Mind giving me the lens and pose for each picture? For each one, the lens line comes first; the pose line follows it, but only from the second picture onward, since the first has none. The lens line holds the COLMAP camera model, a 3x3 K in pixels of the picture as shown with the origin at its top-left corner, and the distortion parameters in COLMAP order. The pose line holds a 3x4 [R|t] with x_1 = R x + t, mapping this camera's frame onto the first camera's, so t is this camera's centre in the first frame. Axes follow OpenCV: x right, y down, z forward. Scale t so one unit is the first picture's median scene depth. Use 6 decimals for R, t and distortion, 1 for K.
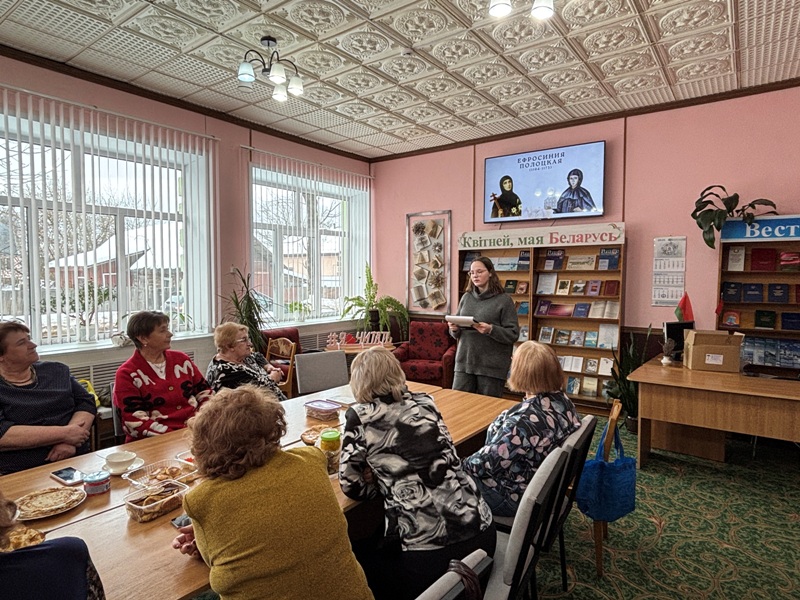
lens RADIAL K [[478.9, 0, 386.3], [0, 478.9, 304.9], [0, 0, 1]] dist [0.001860, -0.008105]
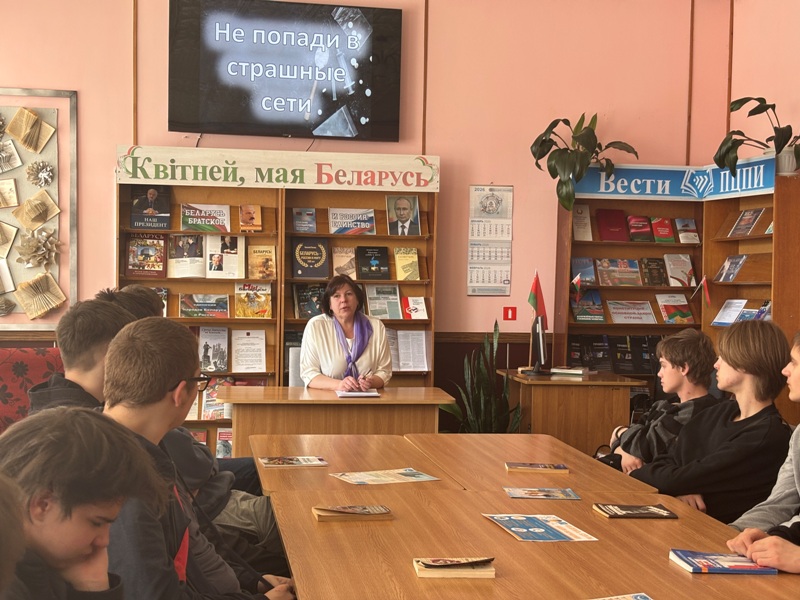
lens RADIAL K [[1251.0, 0, 398.9], [0, 1251.0, 312.9], [0, 0, 1]] dist [0.146476, 0.000000]
pose [[0.671160, -0.015822, 0.741144, -0.660129], [0.033467, 0.999400, -0.008972, 0.033213], [-0.740557, 0.030826, 0.671286, -0.003288]]
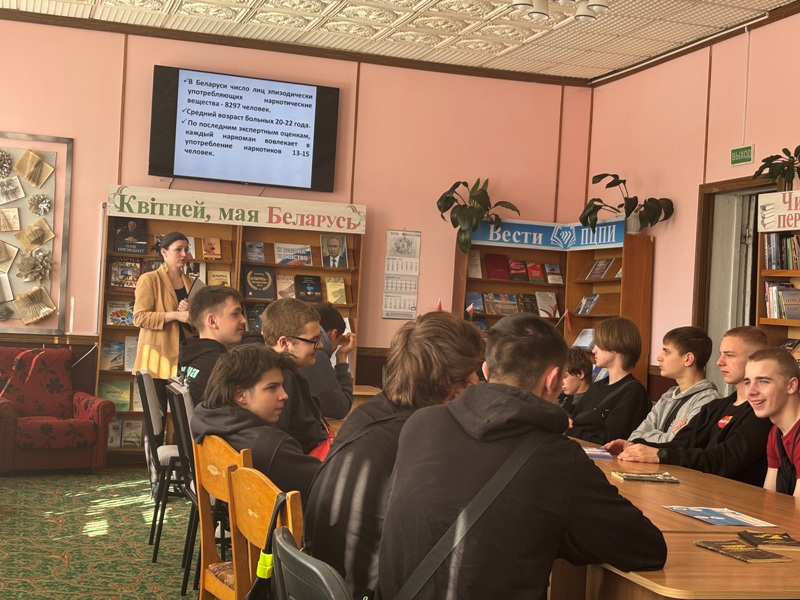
lens RADIAL K [[1251.0, 0, 405.0], [0, 1251.0, 303.3], [0, 0, 1]] dist [0.146476, 0.000000]
pose [[0.557739, 0.039361, 0.829082, -1.022461], [0.004114, 0.998732, -0.050182, 0.073699], [-0.830006, 0.031399, 0.556870, -0.123501]]
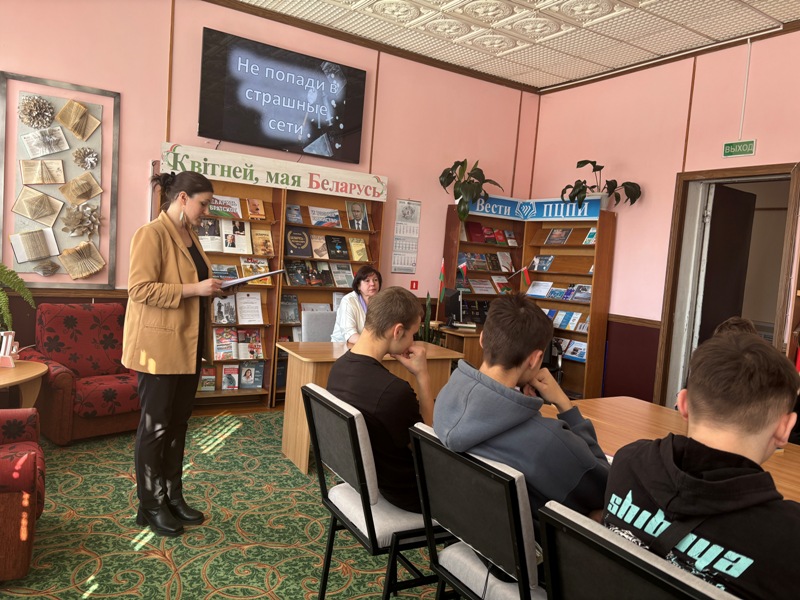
lens RADIAL K [[620.9, 0, 412.6], [0, 620.9, 298.8], [0, 0, 1]] dist [0.048392, -0.034810]
pose [[0.319577, -0.040021, 0.946715, -0.537543], [-0.007873, 0.998961, 0.044887, -0.002078], [-0.947528, -0.021798, 0.318930, 0.561214]]
